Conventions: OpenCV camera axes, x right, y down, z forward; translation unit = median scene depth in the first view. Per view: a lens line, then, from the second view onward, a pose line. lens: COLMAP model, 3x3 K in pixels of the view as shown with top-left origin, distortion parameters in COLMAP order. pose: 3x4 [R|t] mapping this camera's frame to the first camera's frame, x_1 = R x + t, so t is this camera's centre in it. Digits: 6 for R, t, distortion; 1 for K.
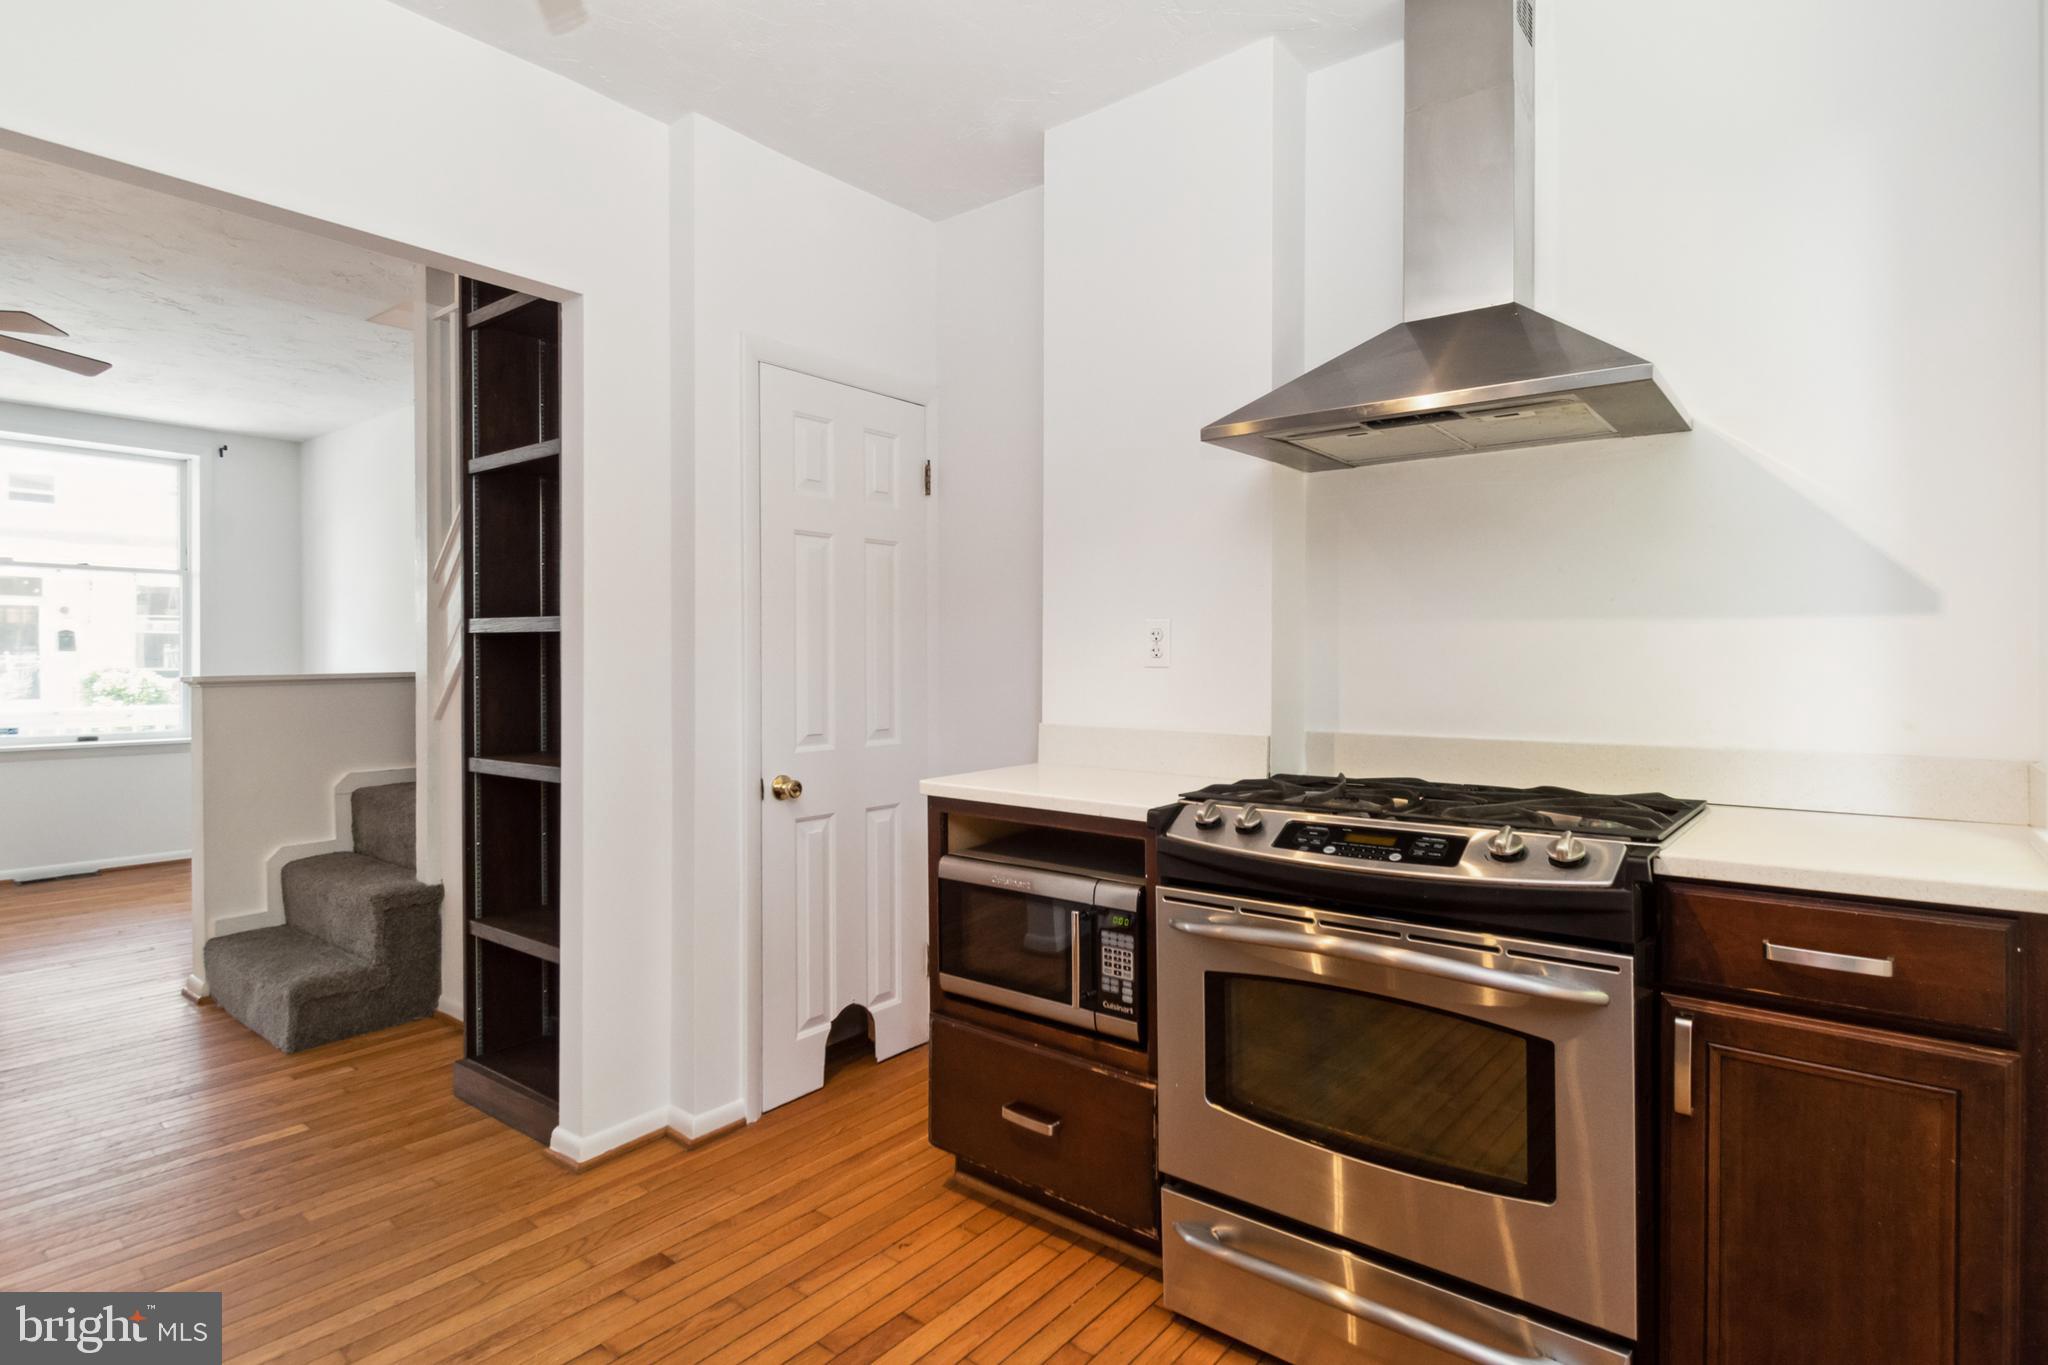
lens RADIAL K [[1043.9, 0, 1035.5], [0, 1043.9, 666.5], [0, 0, 1]] dist [0.010016, -0.000300]
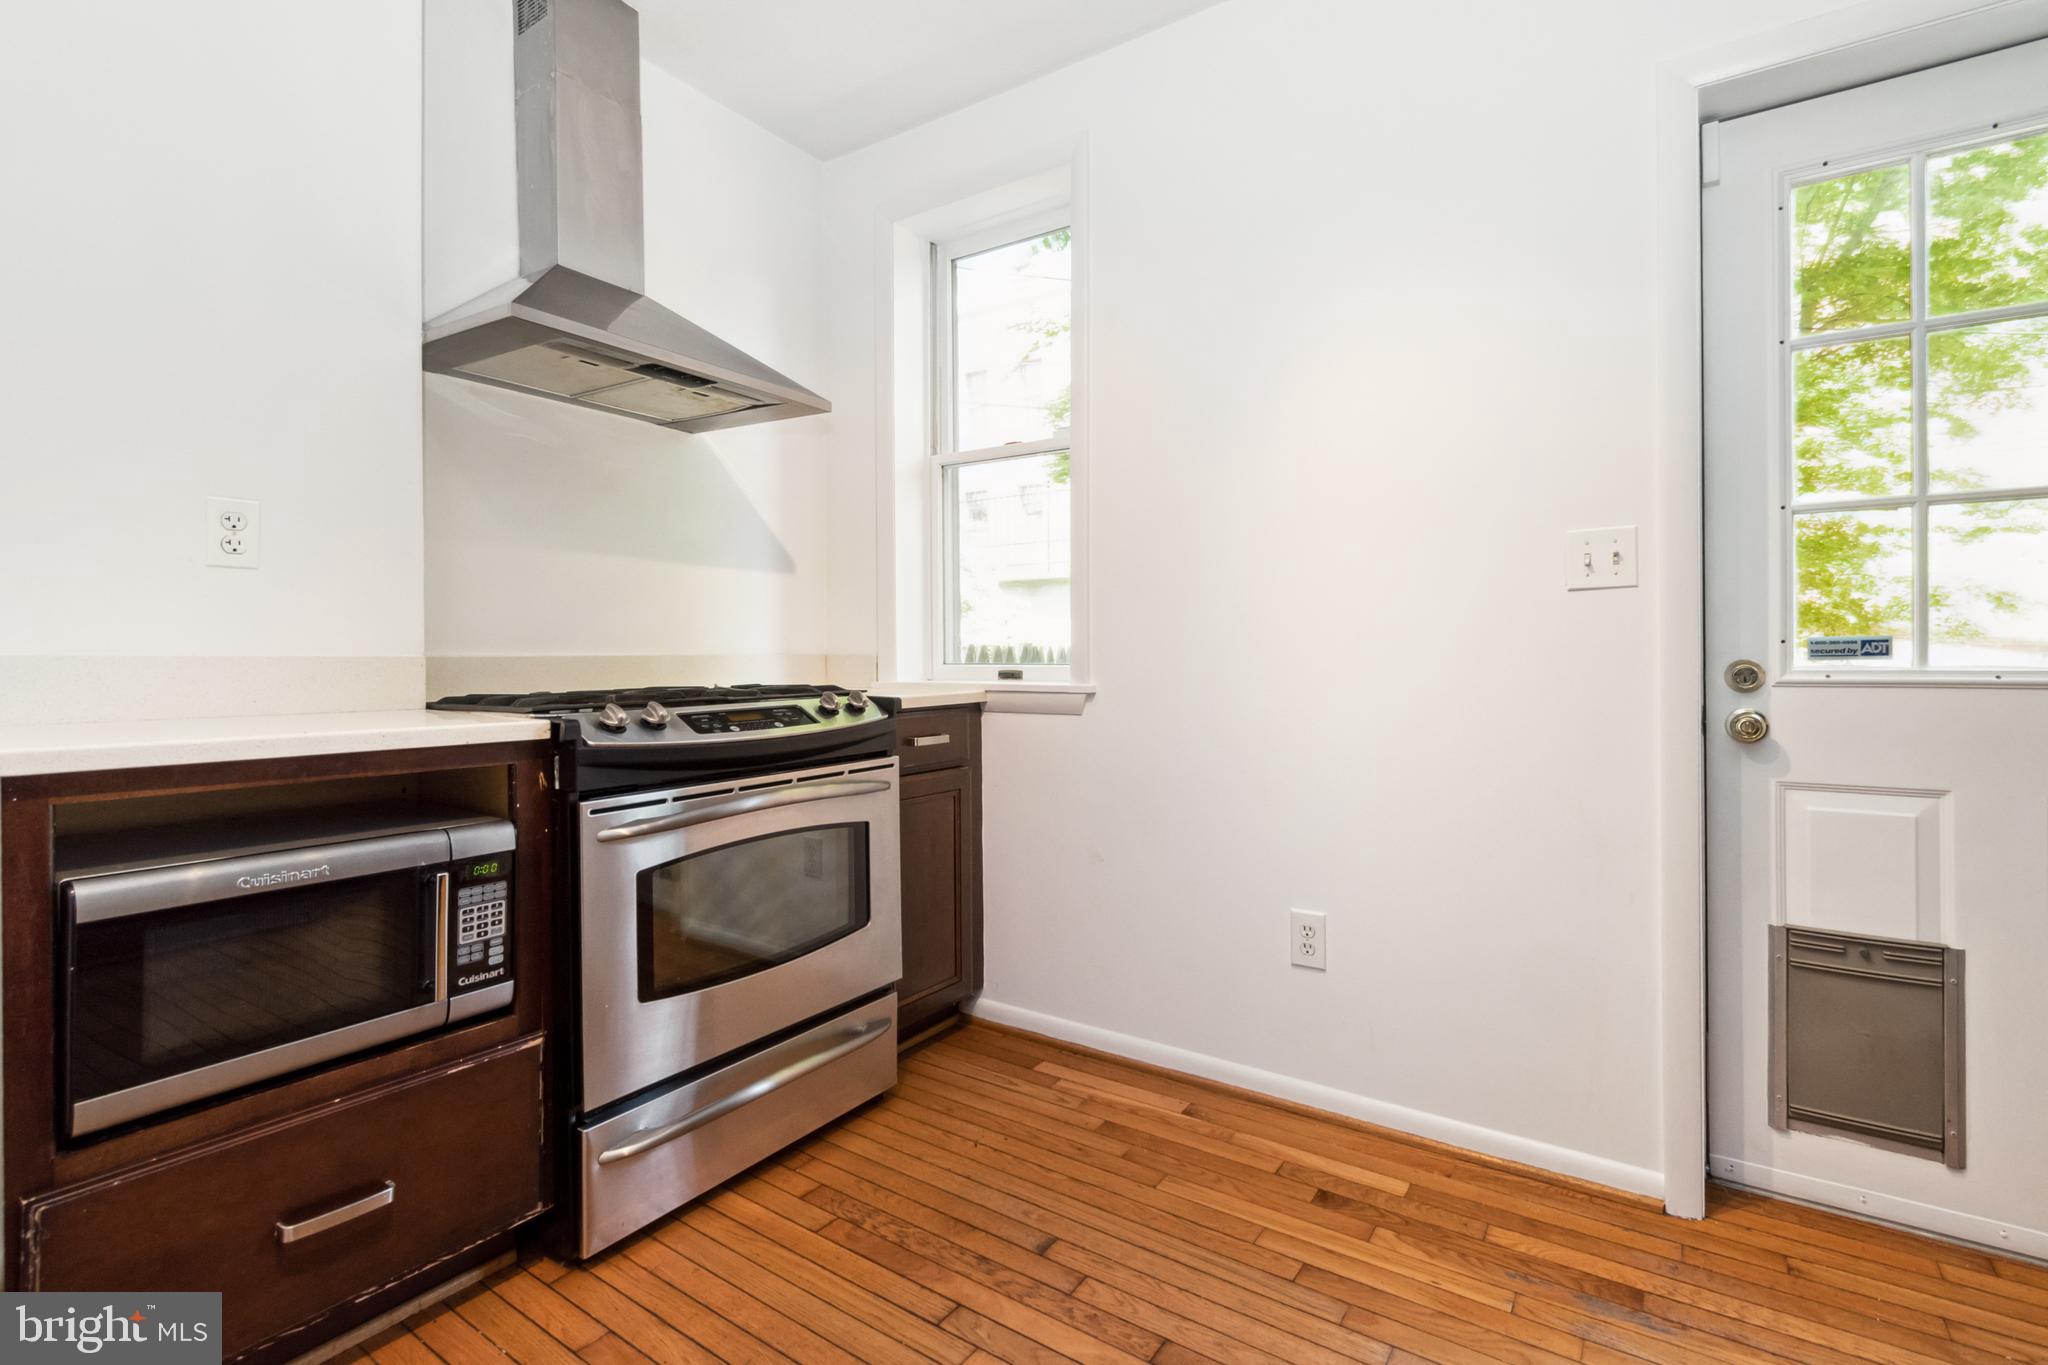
lens RADIAL K [[942.1, 0, 1039.4], [0, 942.1, 660.8], [0, 0, 1]] dist [0.003425, -0.000377]
pose [[-0.082575, -0.003665, 0.996578, -0.609414], [0.009105, 0.999949, 0.004431, 0.071554], [-0.996543, 0.009439, -0.082537, 0.553341]]
